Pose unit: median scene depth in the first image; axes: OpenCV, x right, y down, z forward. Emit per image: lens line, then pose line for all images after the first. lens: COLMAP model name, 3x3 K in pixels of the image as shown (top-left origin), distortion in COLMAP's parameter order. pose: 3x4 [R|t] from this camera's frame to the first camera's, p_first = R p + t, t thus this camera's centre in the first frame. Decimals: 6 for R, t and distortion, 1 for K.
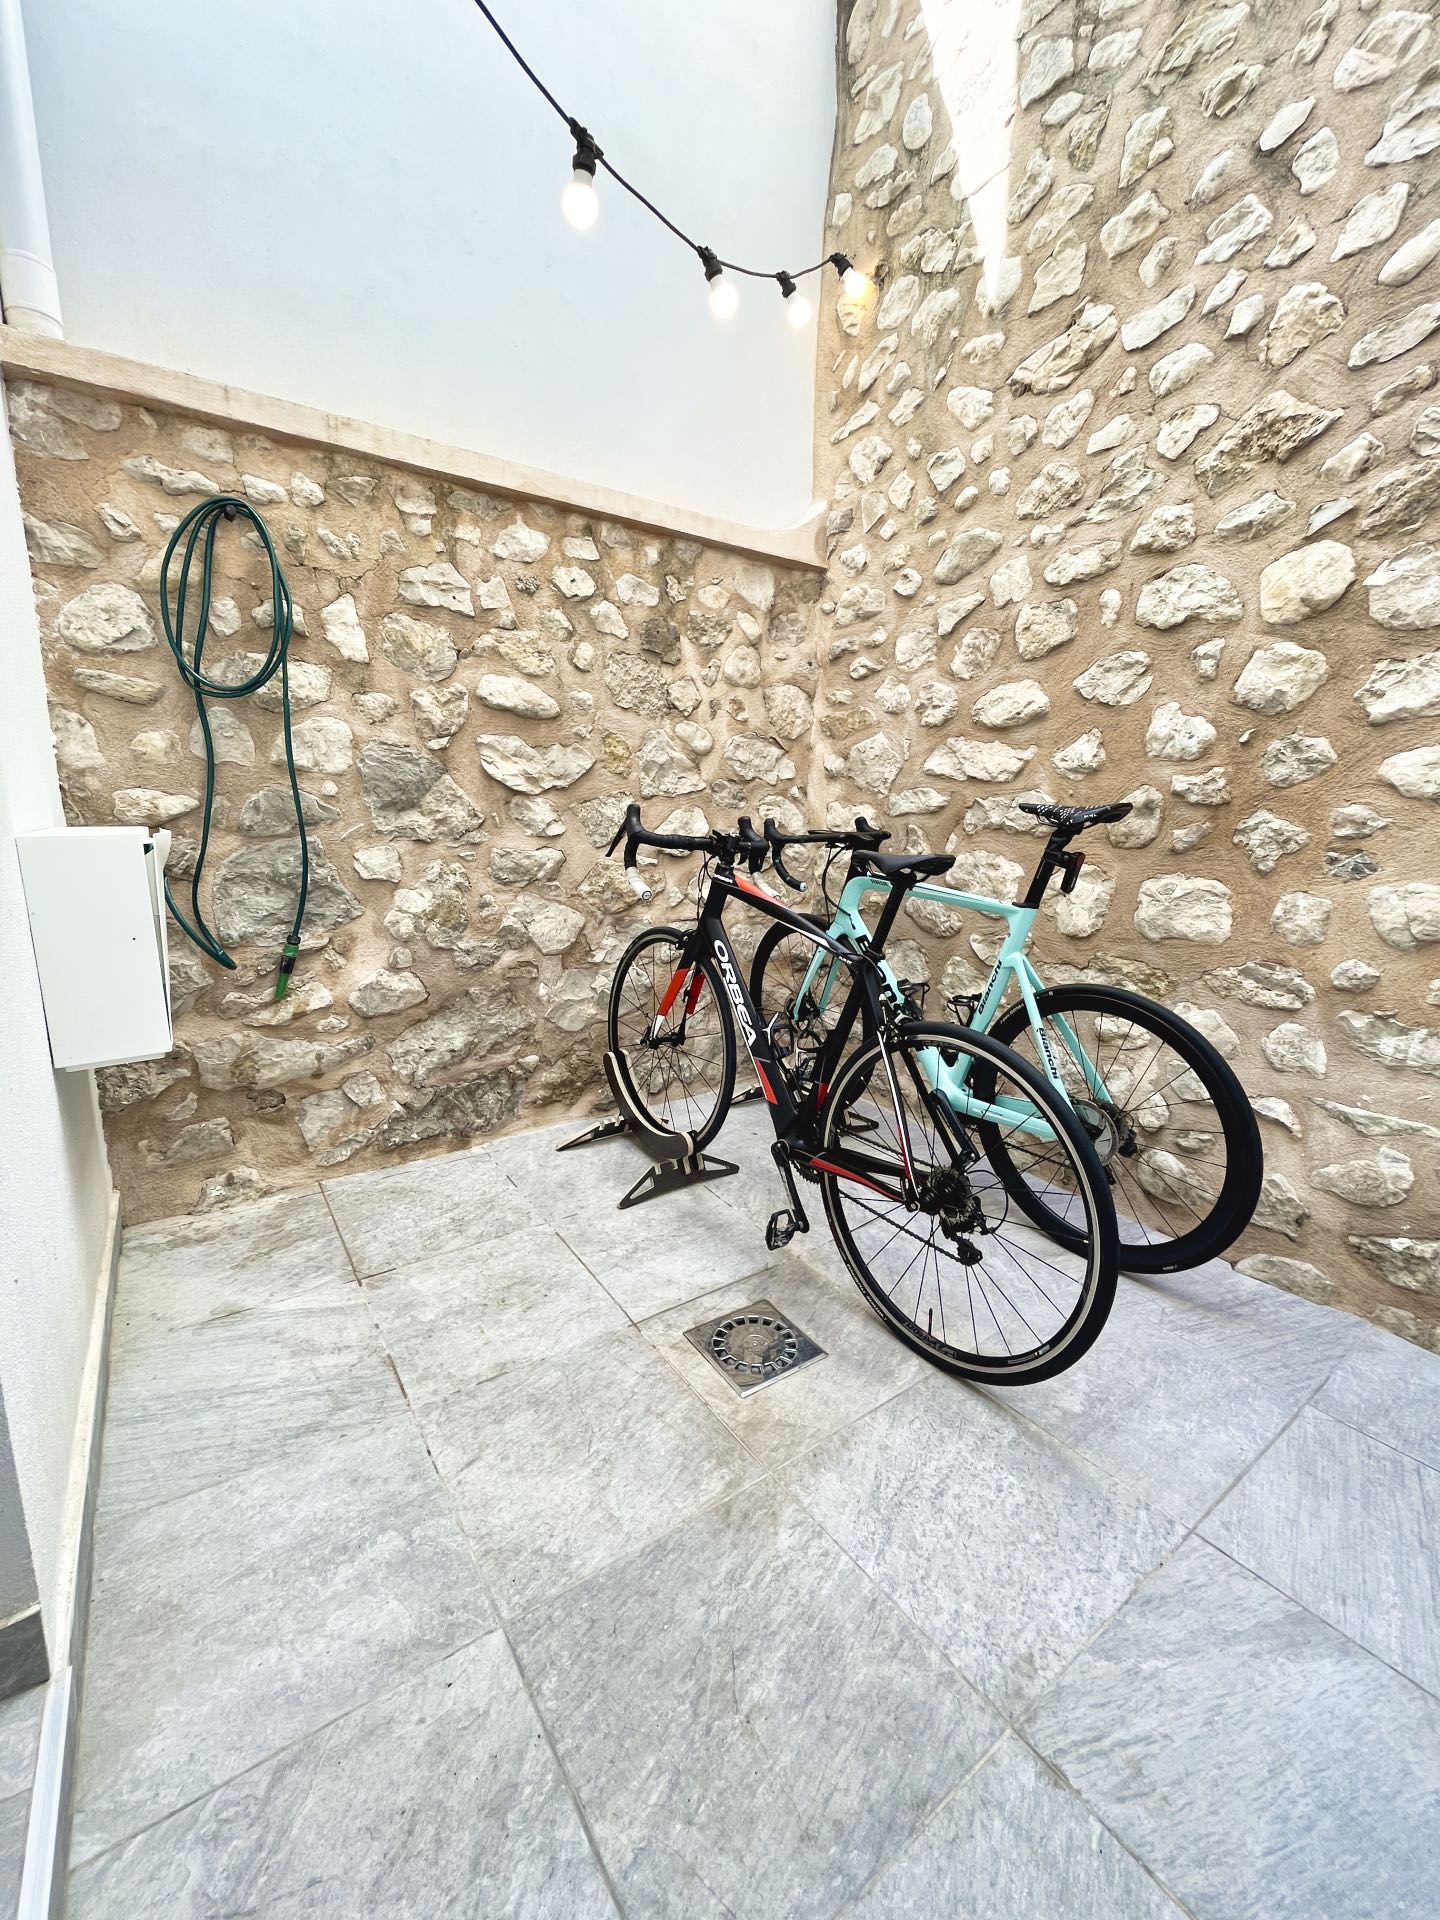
lens RADIAL K [[767.3, 0, 720.0], [0, 767.3, 960.0], [0, 0, 1]] dist [0.000897, -0.000061]
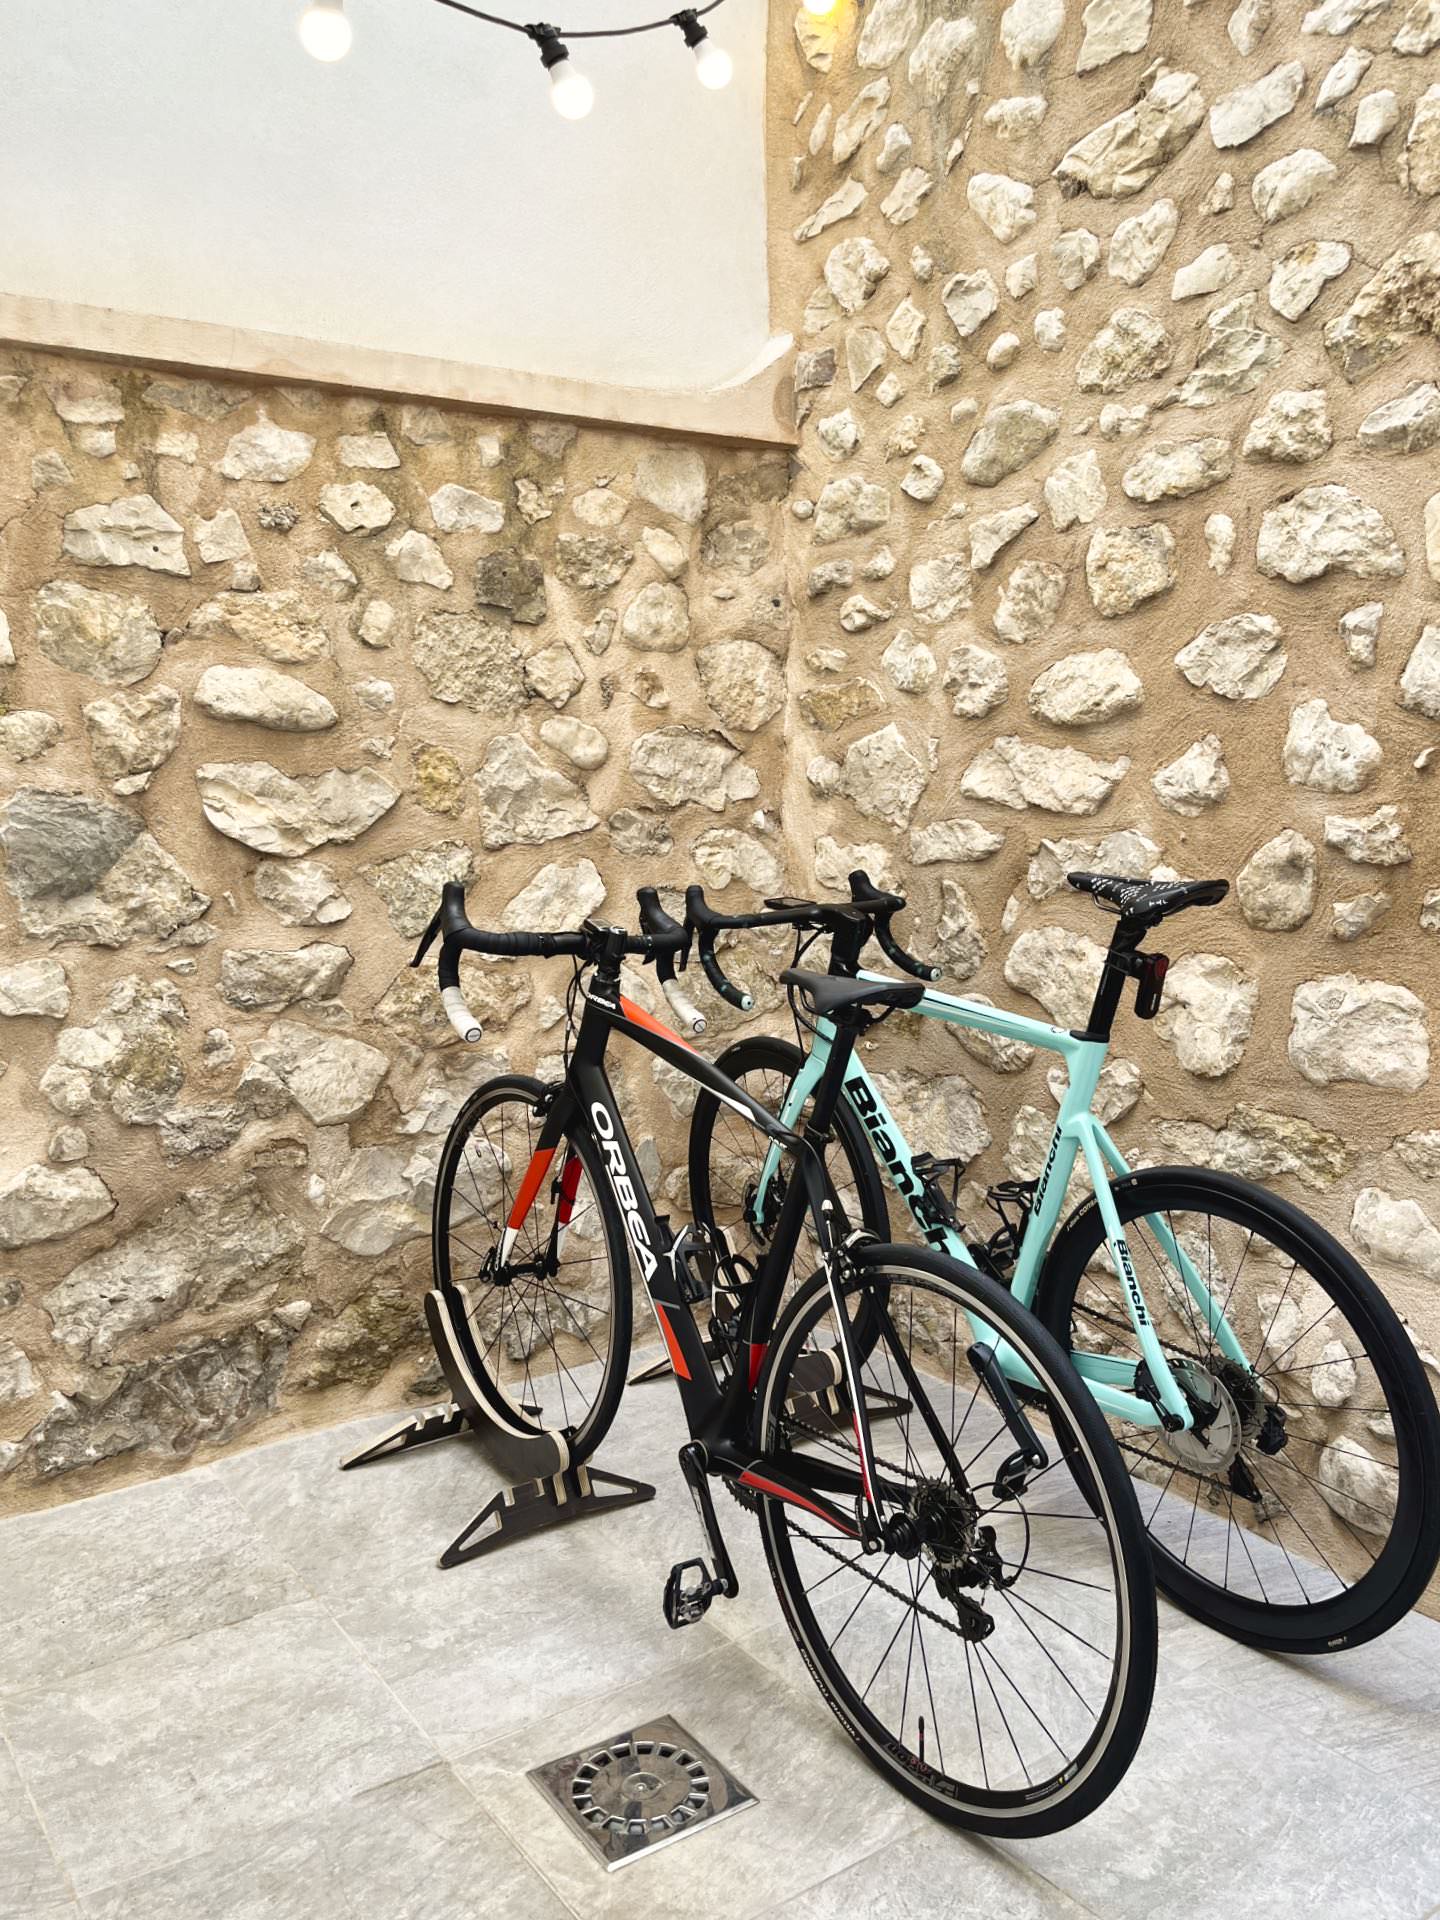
lens RADIAL K [[1521.2, 0, 720.0], [0, 1521.2, 960.0], [0, 0, 1]] dist [0.056518, -0.065927]
pose [[0.999575, -0.029143, -0.001191, 0.091576], [0.028988, 0.997120, -0.070081, -0.047162], [0.003229, 0.070017, 0.997541, -0.186663]]
